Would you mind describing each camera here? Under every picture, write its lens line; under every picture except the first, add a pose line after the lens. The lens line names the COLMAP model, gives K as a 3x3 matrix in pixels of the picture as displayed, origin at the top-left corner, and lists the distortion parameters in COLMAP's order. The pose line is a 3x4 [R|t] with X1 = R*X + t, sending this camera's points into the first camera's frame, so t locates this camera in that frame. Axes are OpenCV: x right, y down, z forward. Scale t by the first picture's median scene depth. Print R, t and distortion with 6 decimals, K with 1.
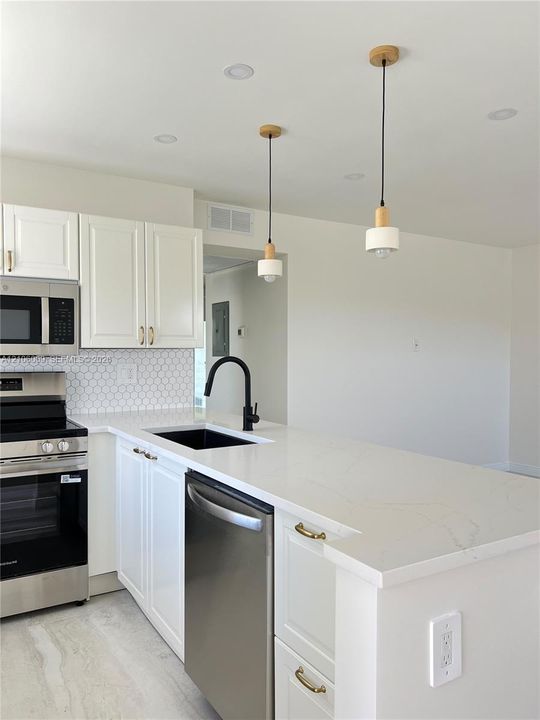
lens RADIAL K [[540.8, 0, 268.7], [0, 540.8, 360.4], [0, 0, 1]] dist [0.027982, -0.018768]
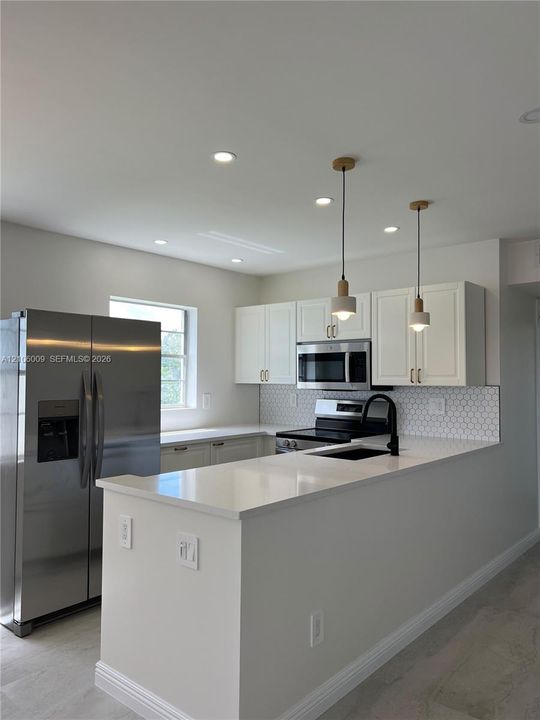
lens RADIAL K [[540.8, 0, 269.0], [0, 540.8, 358.9], [0, 0, 1]] dist [0.027982, -0.018768]
pose [[0.307693, -0.035759, -0.950813, 0.915164], [-0.025104, 0.998641, -0.045682, -0.019309], [0.951154, 0.037925, 0.306377, 0.291040]]
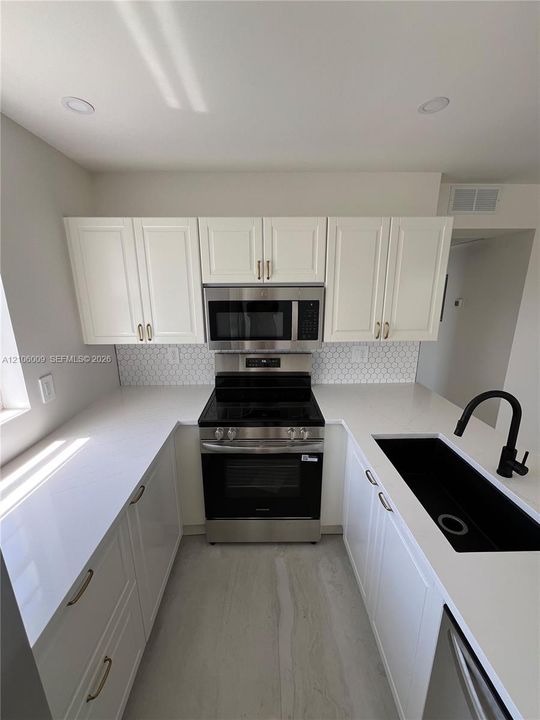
lens RADIAL K [[292.3, 0, 269.9], [0, 292.3, 363.7], [0, 0, 1]] dist [-0.006840, 0.000091]
pose [[0.863465, 0.123539, -0.489047, -0.130400], [-0.003480, 0.970980, 0.239137, -0.125268], [0.504397, -0.204785, 0.838837, 0.398978]]
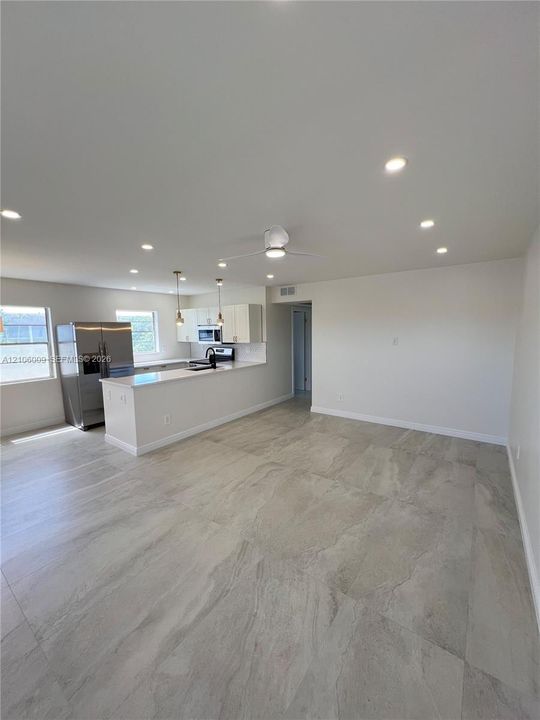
lens RADIAL K [[292.3, 0, 270.3], [0, 292.3, 359.1], [0, 0, 1]] dist [-0.006840, 0.000091]
pose [[0.376740, 0.087951, -0.922134, 1.611015], [-0.003214, 0.995601, 0.093645, -0.095709], [0.926314, -0.032316, 0.375365, 0.531287]]
